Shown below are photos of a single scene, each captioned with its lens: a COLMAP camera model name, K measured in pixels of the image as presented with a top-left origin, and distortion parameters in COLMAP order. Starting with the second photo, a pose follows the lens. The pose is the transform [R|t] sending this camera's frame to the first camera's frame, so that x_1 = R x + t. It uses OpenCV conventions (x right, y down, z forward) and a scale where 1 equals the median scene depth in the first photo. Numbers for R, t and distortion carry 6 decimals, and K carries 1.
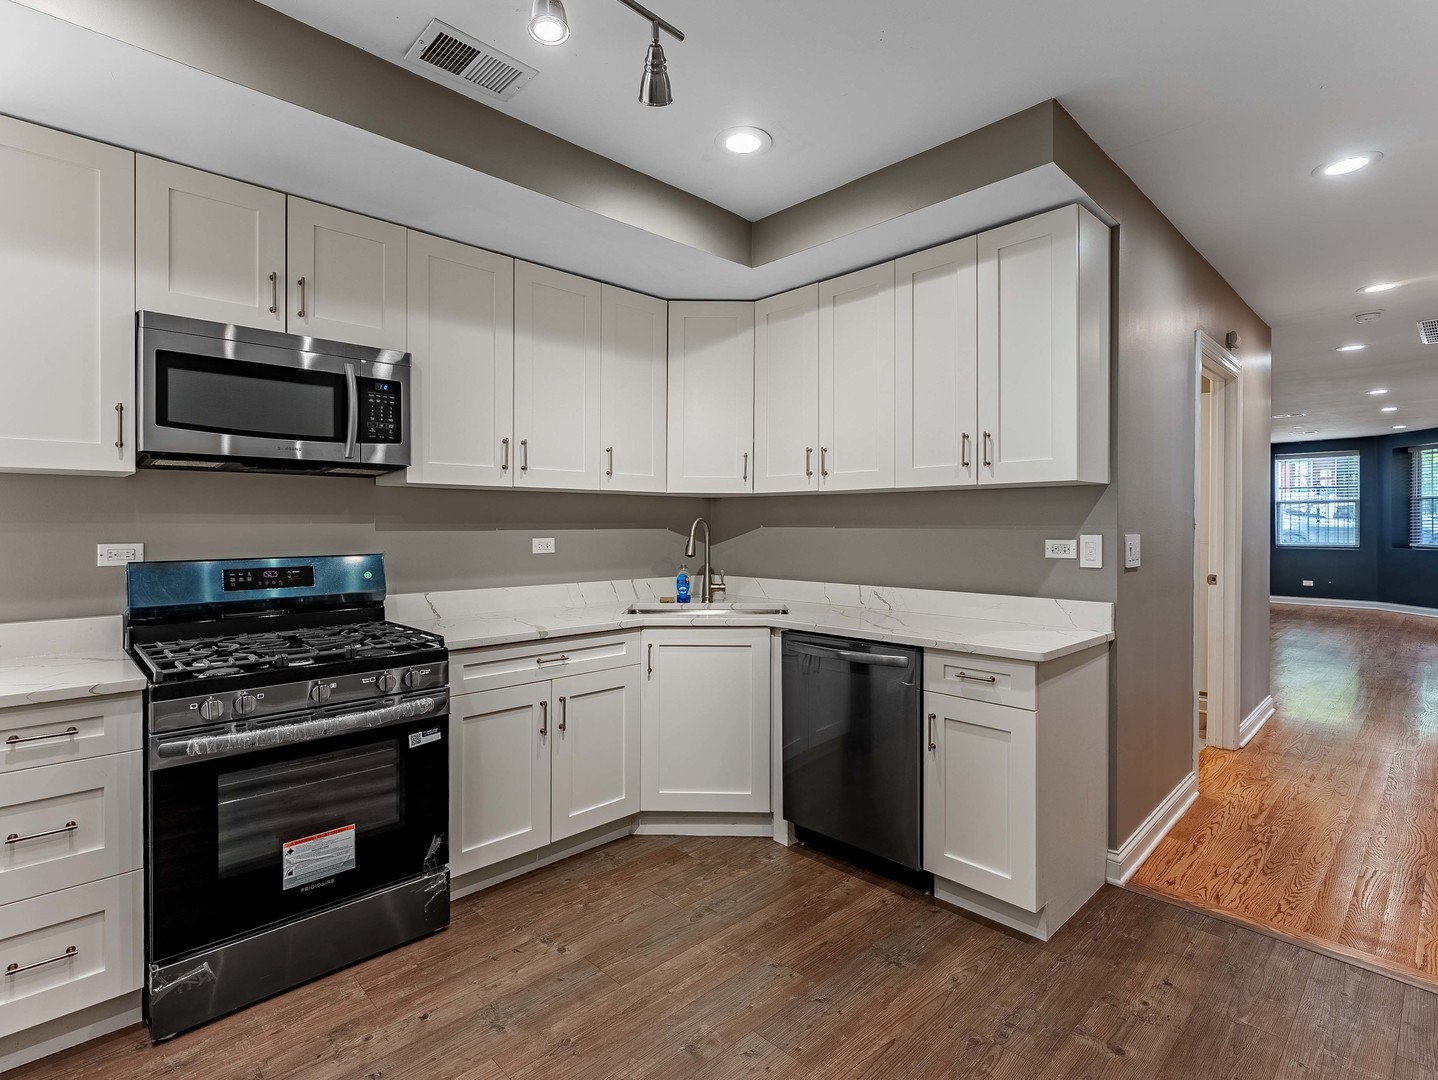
lens RADIAL K [[714.2, 0, 715.2], [0, 714.2, 526.5], [0, 0, 1]] dist [-0.000249, 0.000398]
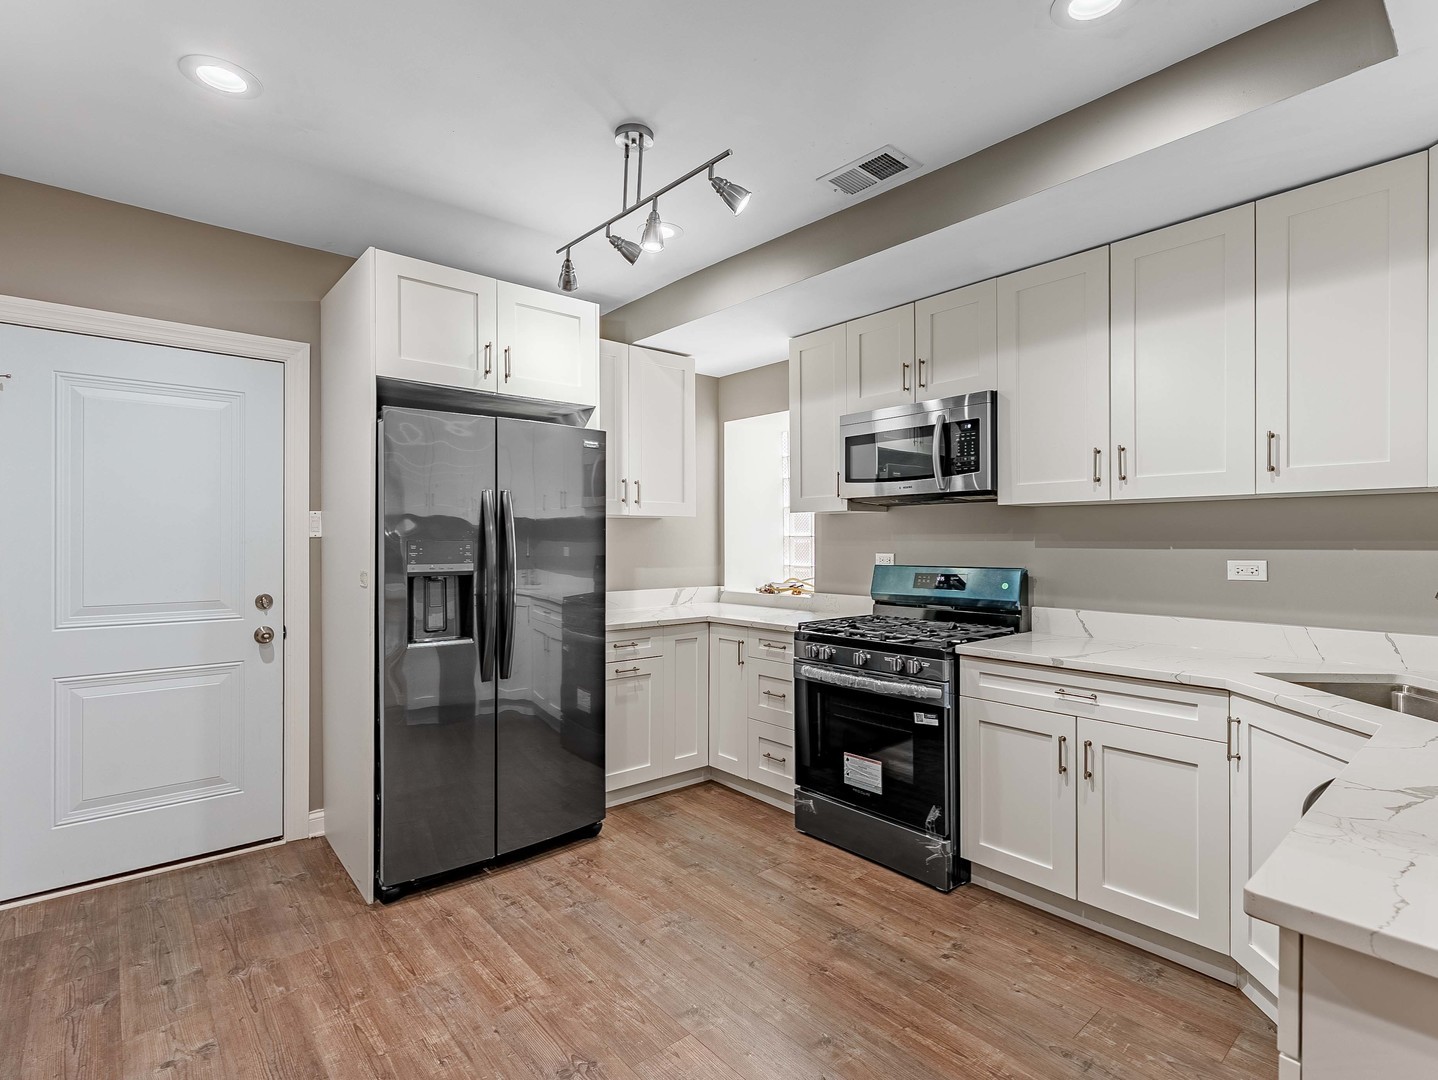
lens RADIAL K [[714.2, 0, 712.4], [0, 714.2, 541.4], [0, 0, 1]] dist [-0.000249, 0.000398]
pose [[-0.060945, 0.002210, -0.998139, 0.773069], [-0.002473, 0.999994, 0.002365, -0.005852], [0.998138, 0.002612, -0.060939, 0.674838]]
